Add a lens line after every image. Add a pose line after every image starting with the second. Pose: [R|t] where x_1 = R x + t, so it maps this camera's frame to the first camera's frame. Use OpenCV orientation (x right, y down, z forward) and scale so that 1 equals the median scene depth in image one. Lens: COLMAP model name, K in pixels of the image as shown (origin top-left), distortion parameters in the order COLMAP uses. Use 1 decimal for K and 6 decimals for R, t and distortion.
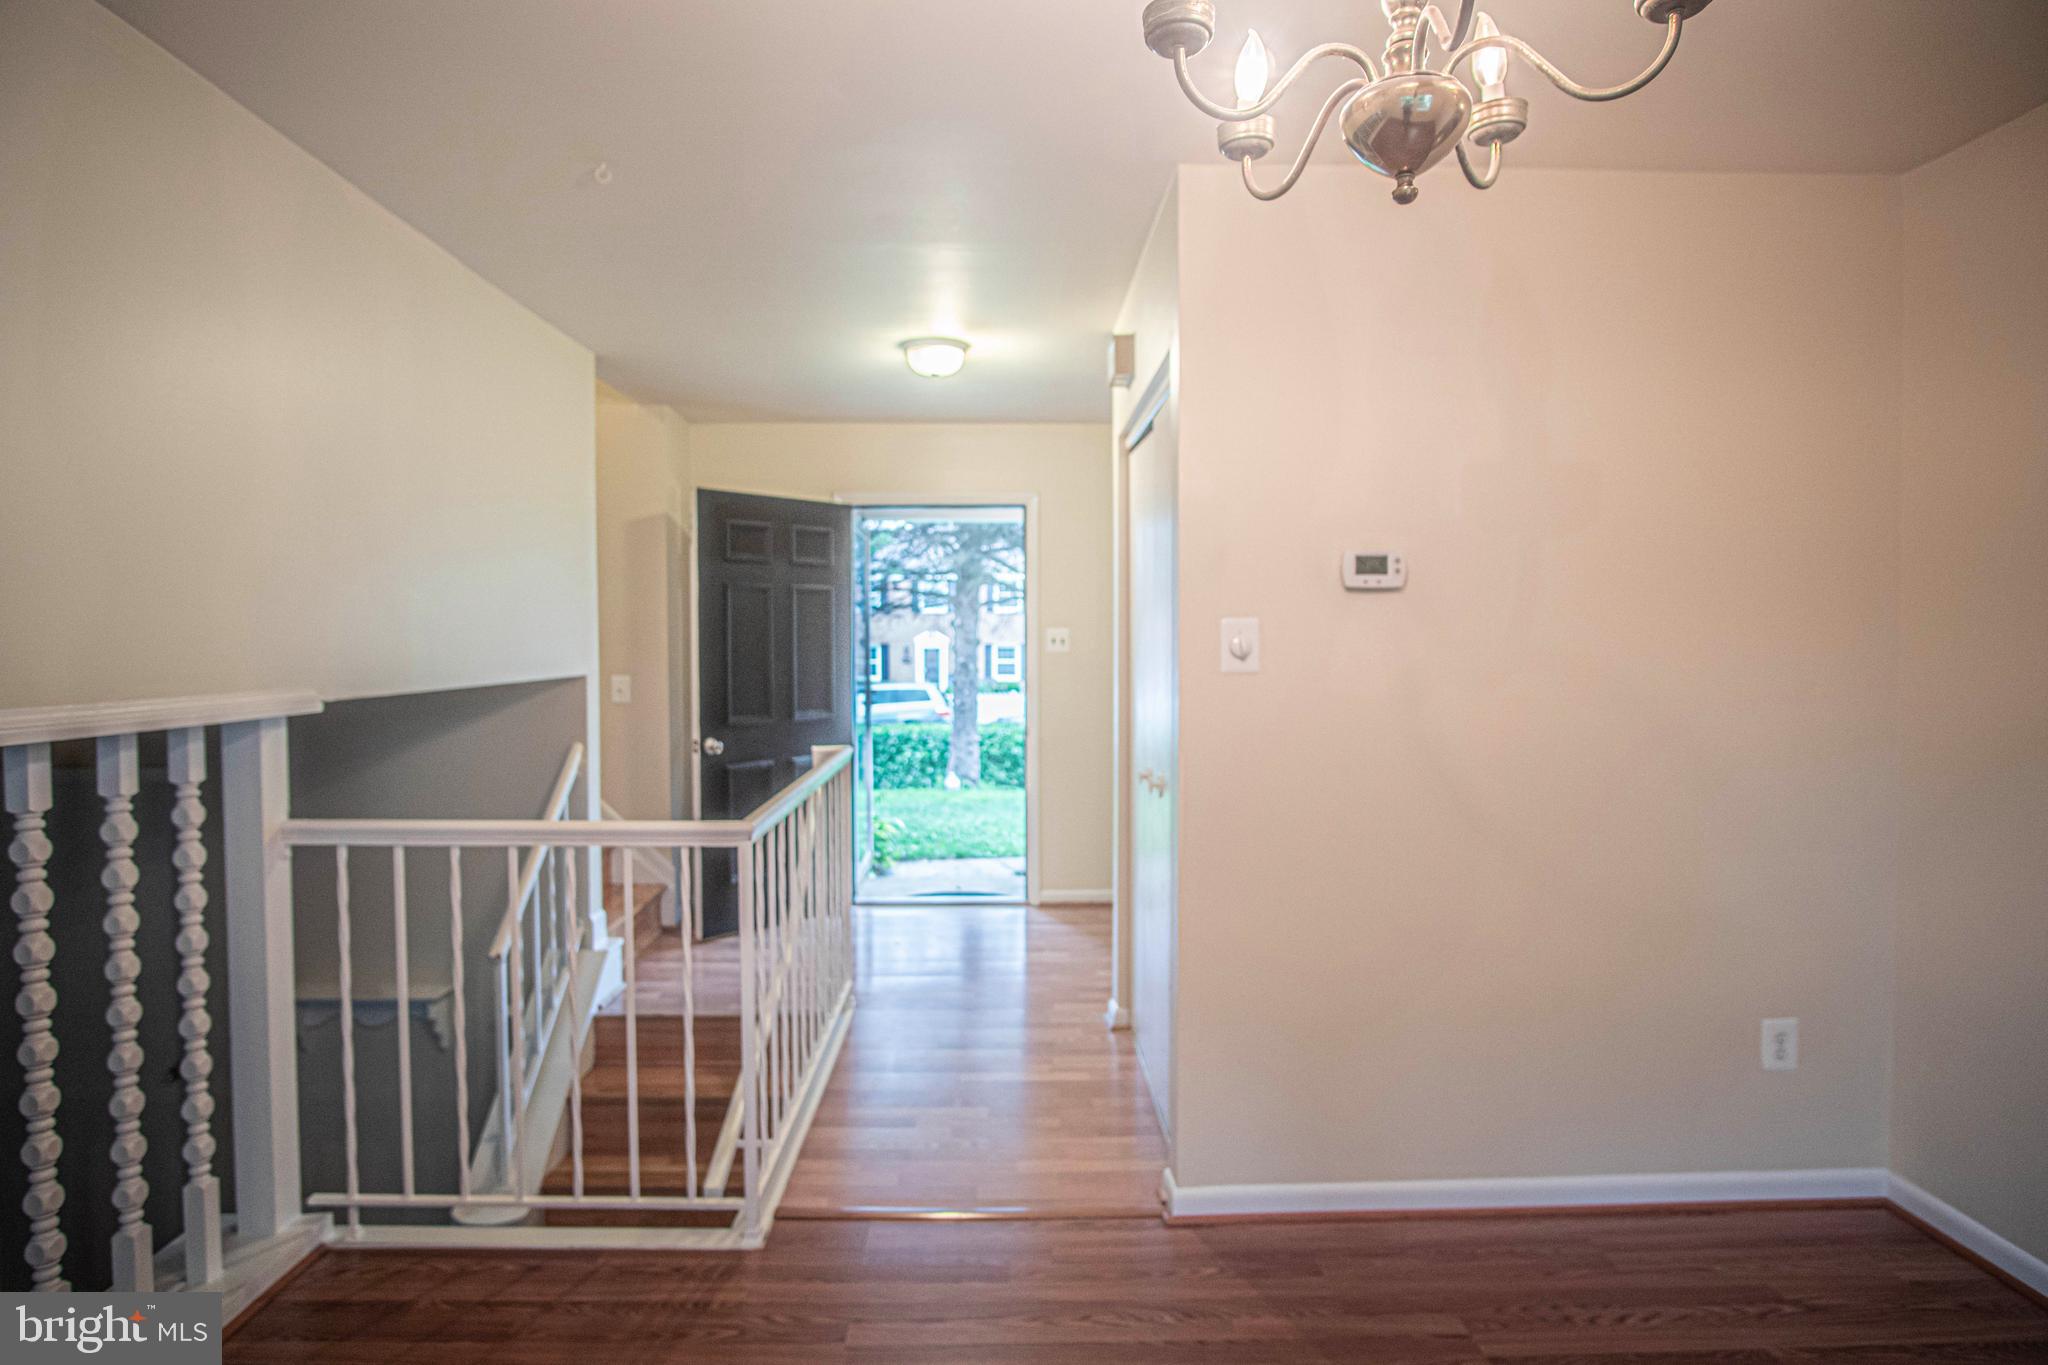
lens RADIAL K [[1122.3, 0, 1026.9], [0, 1122.3, 674.2], [0, 0, 1]] dist [-0.030390, 0.001189]
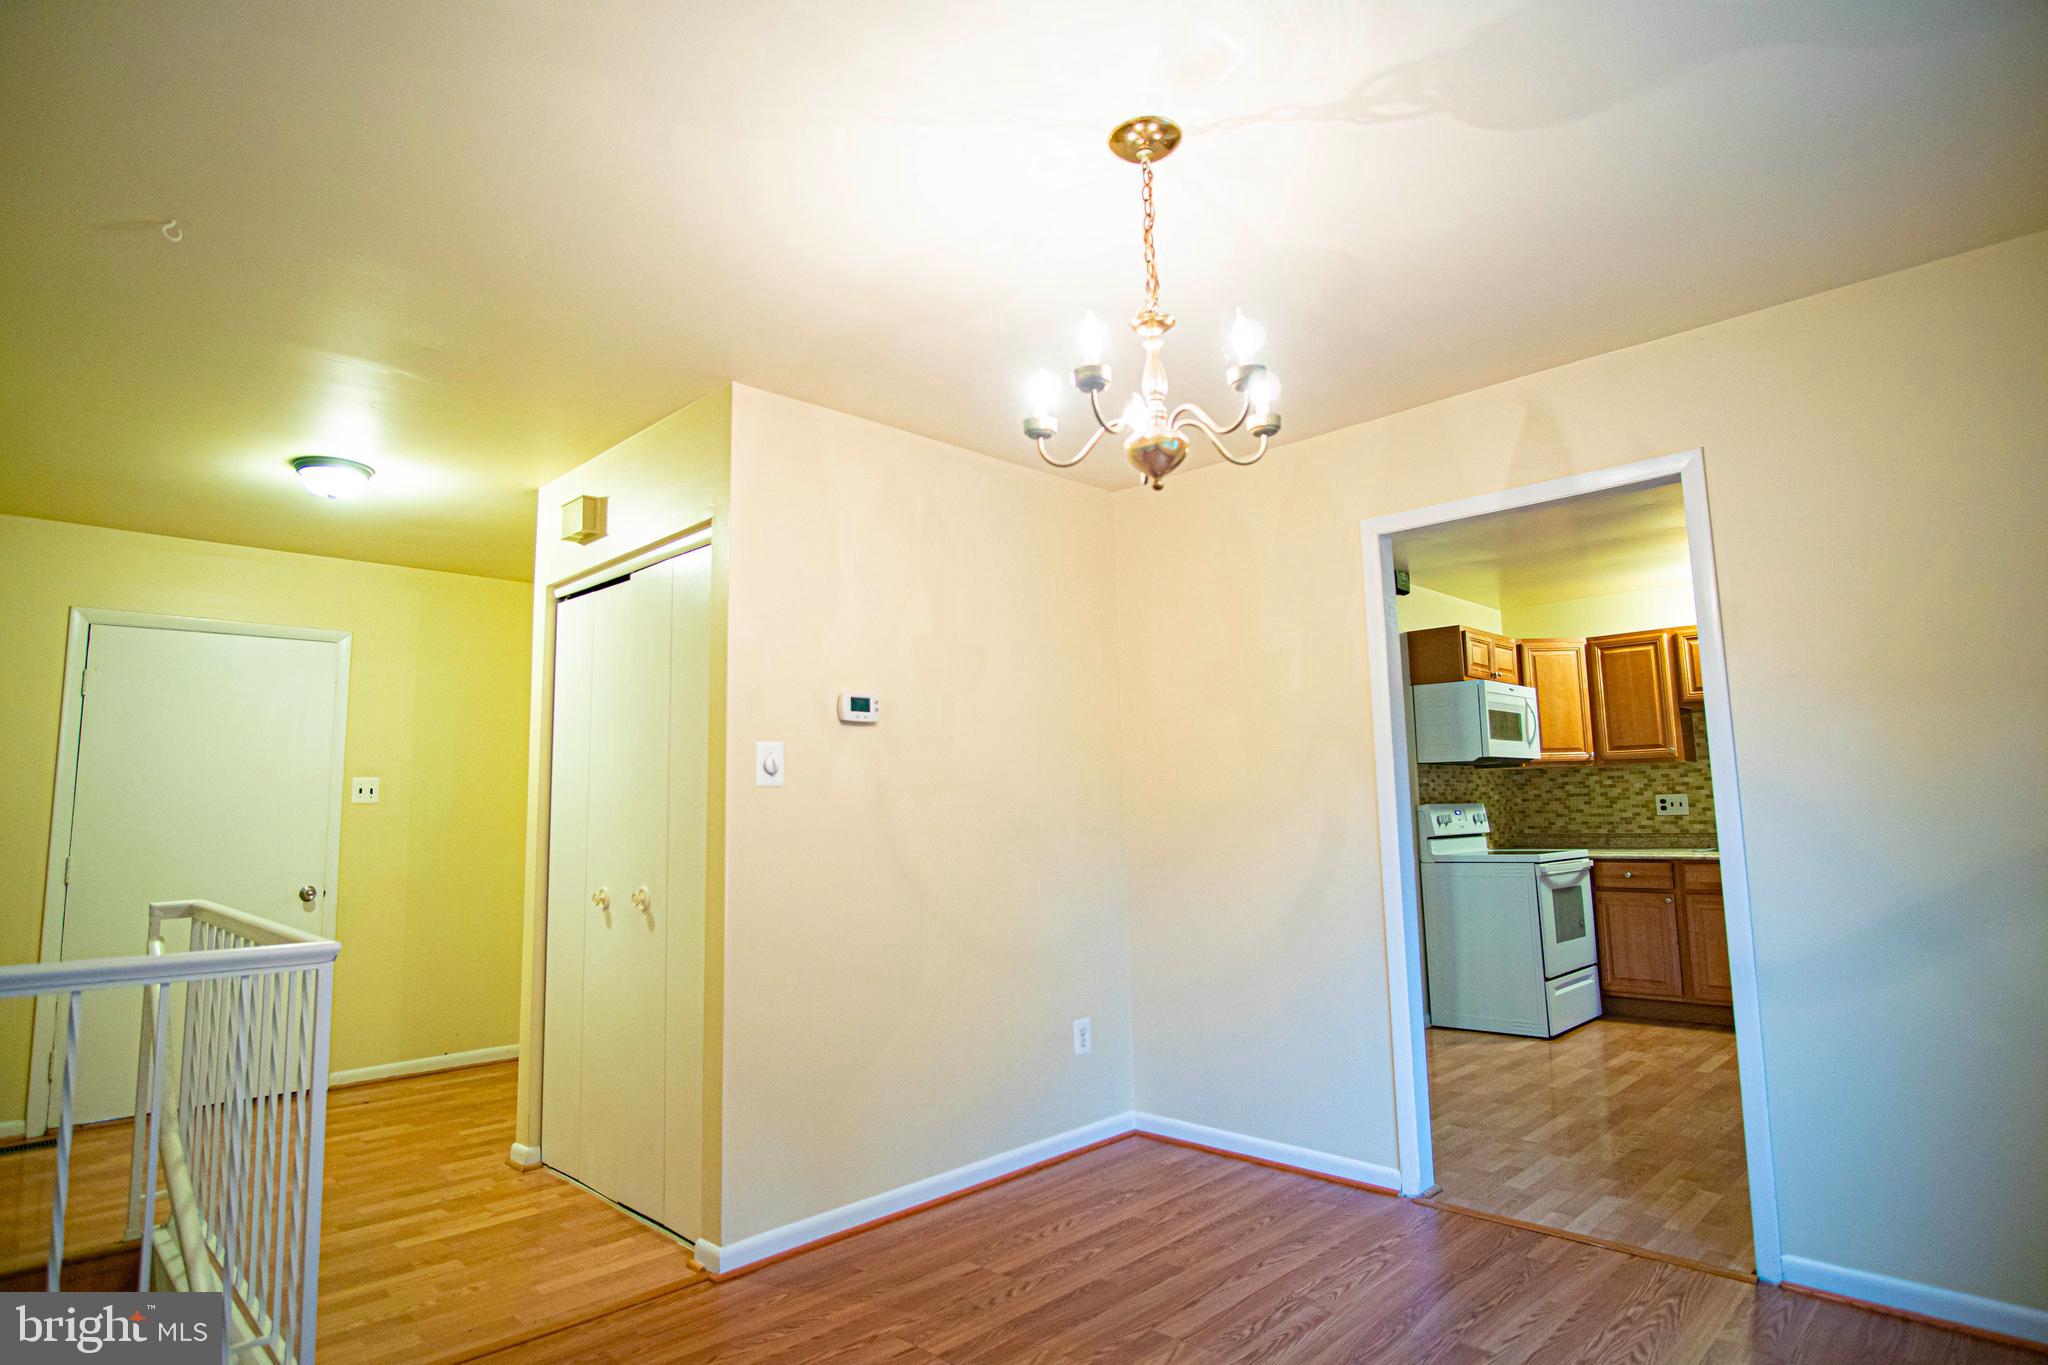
lens RADIAL K [[1122.3, 0, 1010.6], [0, 1122.3, 674.1], [0, 0, 1]] dist [-0.030390, 0.001189]
pose [[0.711250, 0.076296, 0.698786, -0.494140], [0.043331, 0.987443, -0.151917, 0.076512], [-0.701602, 0.138330, 0.699013, -0.064222]]
